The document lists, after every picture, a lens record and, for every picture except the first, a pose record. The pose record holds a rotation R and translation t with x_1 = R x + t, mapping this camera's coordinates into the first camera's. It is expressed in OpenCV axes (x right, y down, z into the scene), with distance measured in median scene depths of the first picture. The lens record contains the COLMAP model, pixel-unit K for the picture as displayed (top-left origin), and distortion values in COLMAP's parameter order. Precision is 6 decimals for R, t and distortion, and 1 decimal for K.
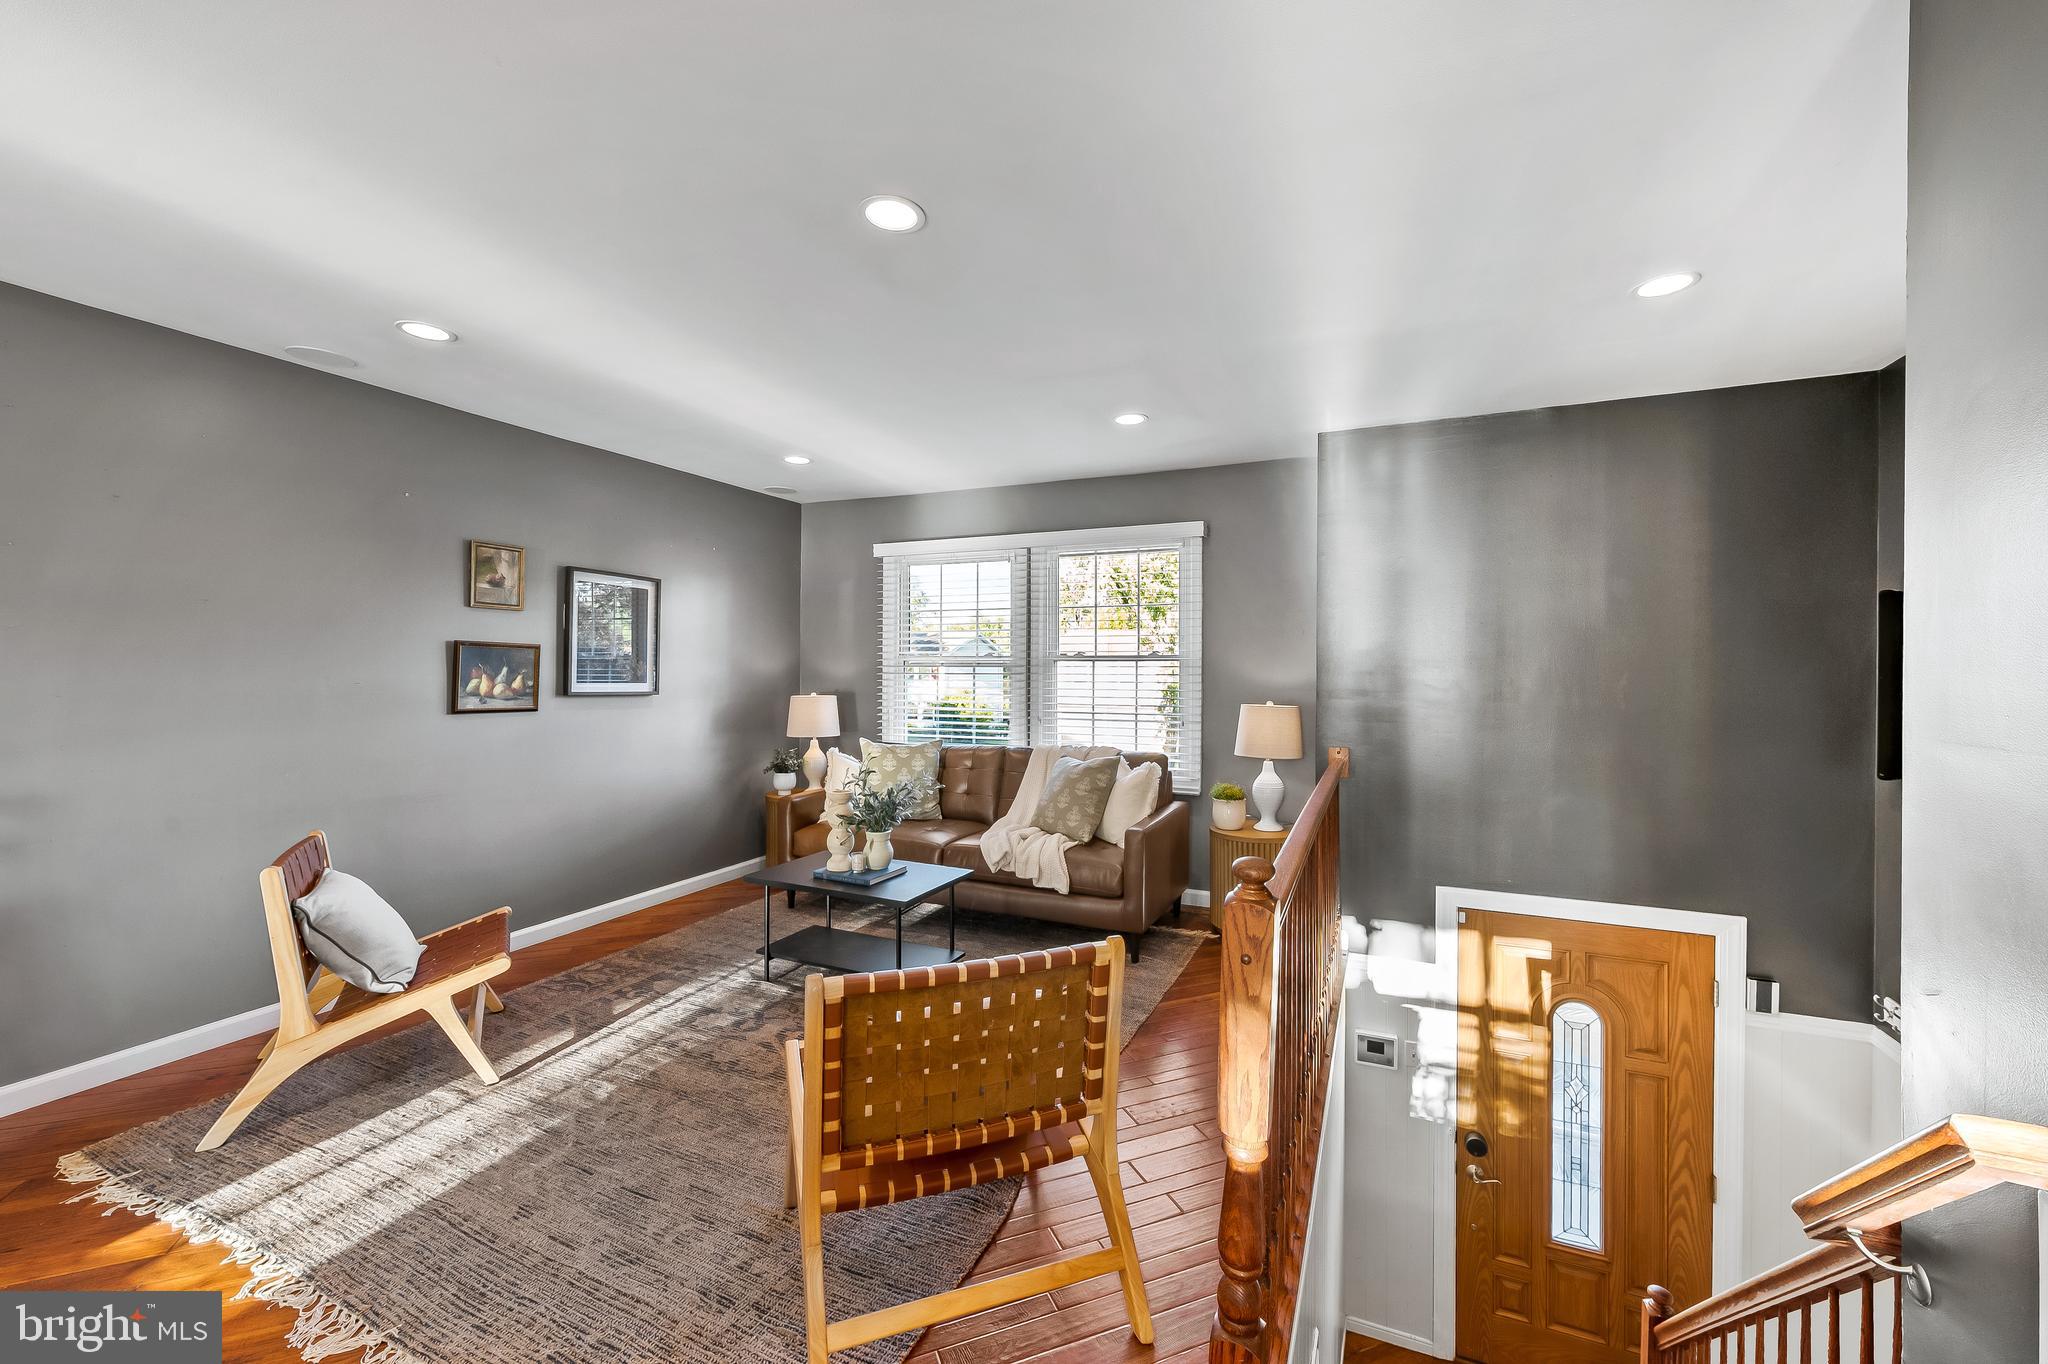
lens RADIAL K [[815.8, 0, 1013.5], [0, 815.8, 673.1], [0, 0, 1]] dist [0.009621, -0.002516]
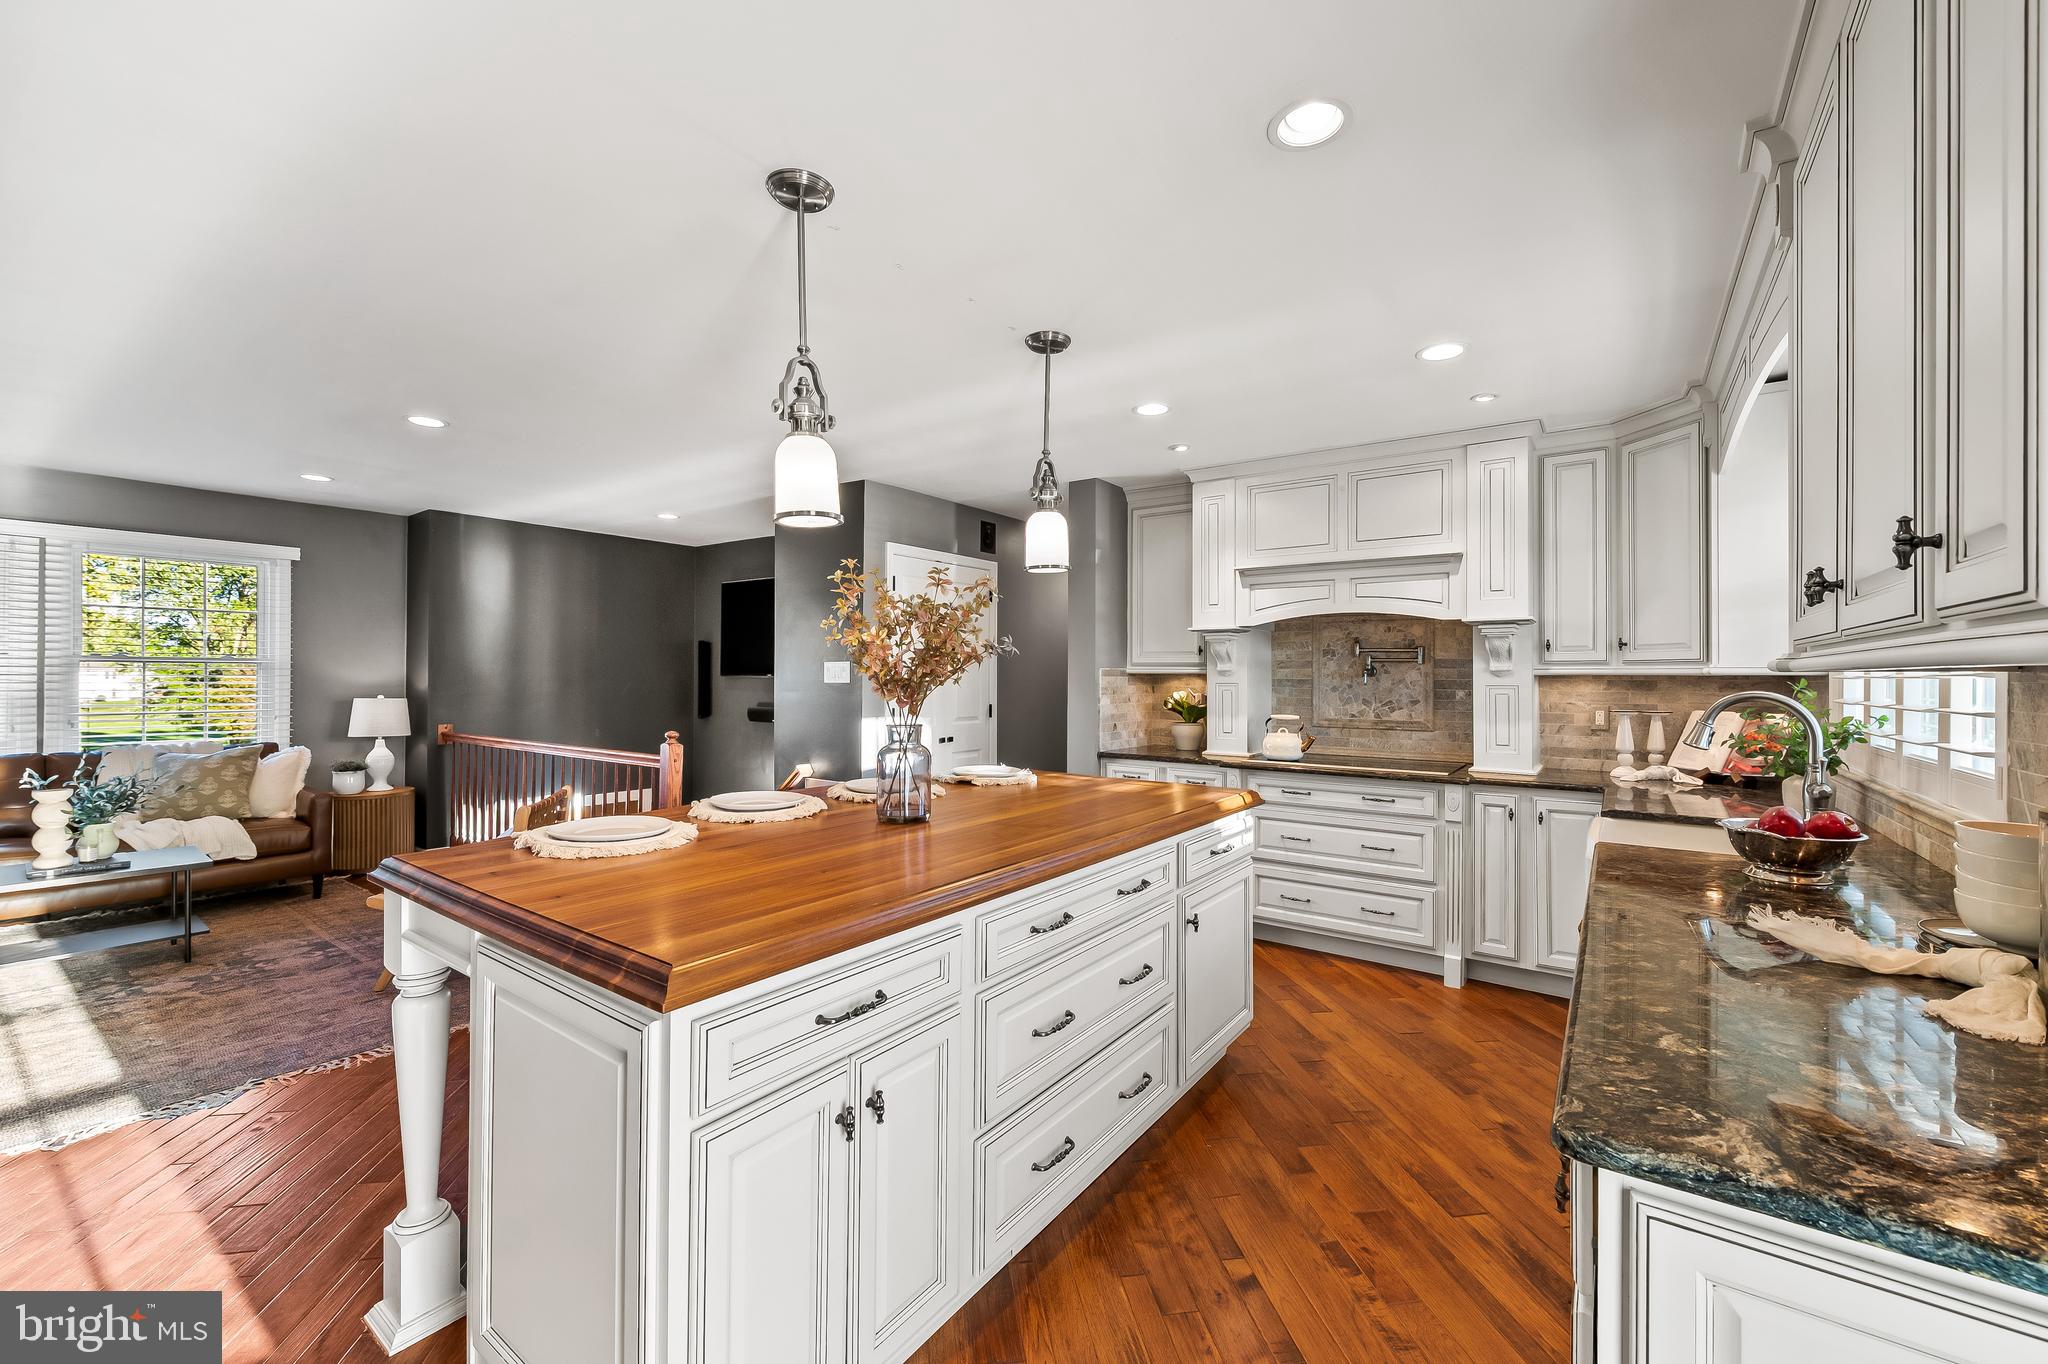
lens RADIAL K [[815.8, 0, 1025.4], [0, 815.8, 677.4], [0, 0, 1]] dist [0.009621, -0.002516]
pose [[0.201216, -0.003299, 0.979541, -0.806162], [-0.000626, 0.999994, 0.003497, -0.000371], [-0.979547, -0.001317, 0.201213, -0.323618]]
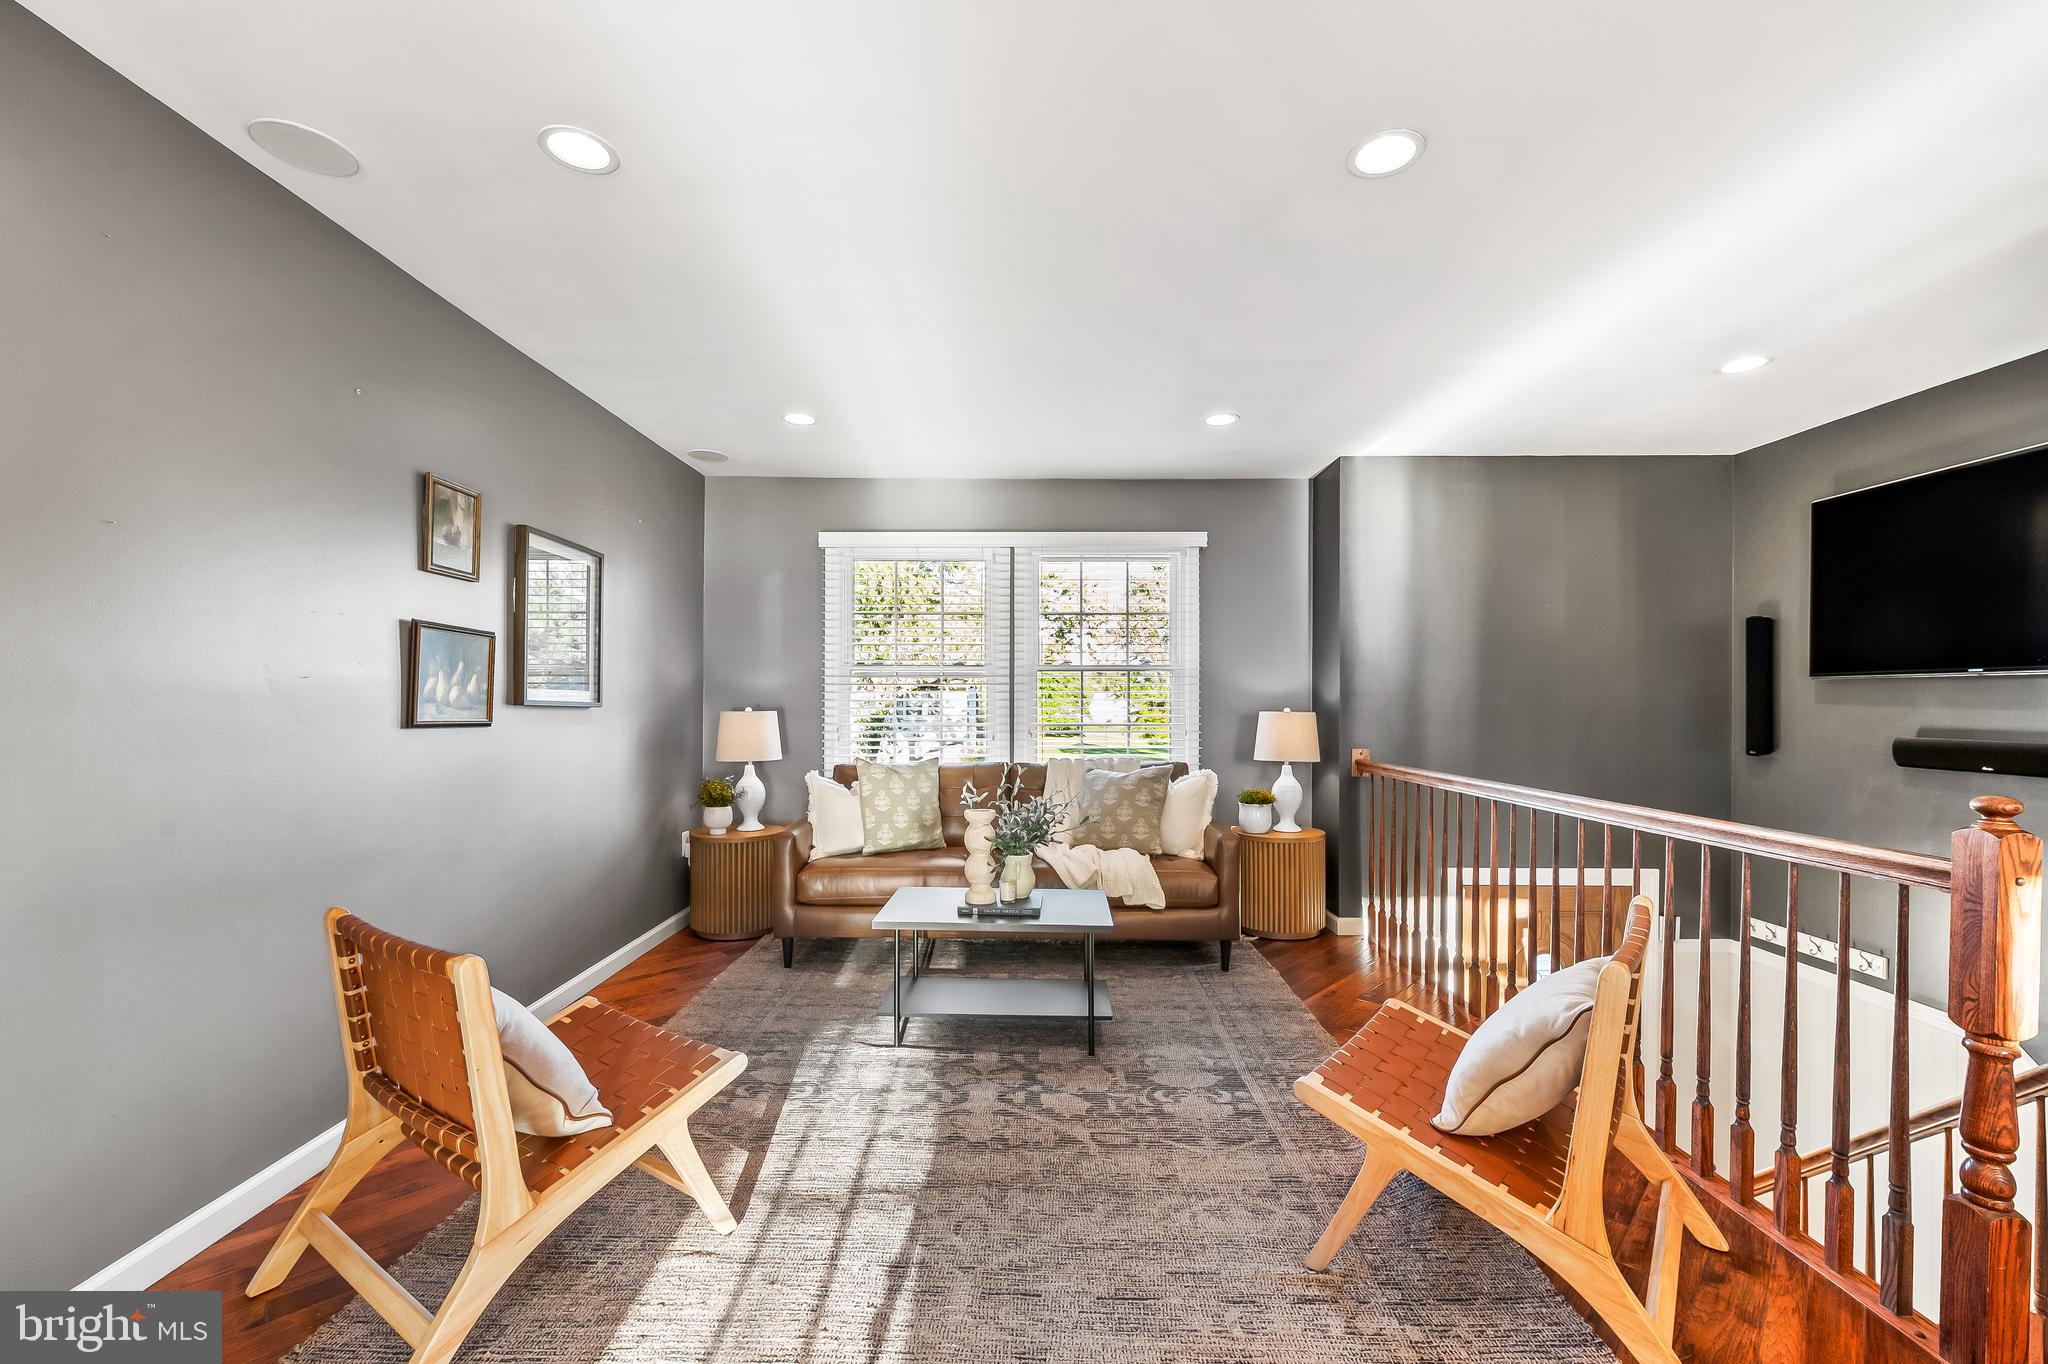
lens RADIAL K [[852.1, 0, 1014.3], [0, 852.1, 701.4], [0, 0, 1]] dist [-0.000089, -0.001918]
pose [[0.915006, -0.002634, 0.403432, -0.447361], [0.004140, 0.999987, -0.002860, 0.027845], [-0.403420, 0.004287, 0.915005, 0.142298]]
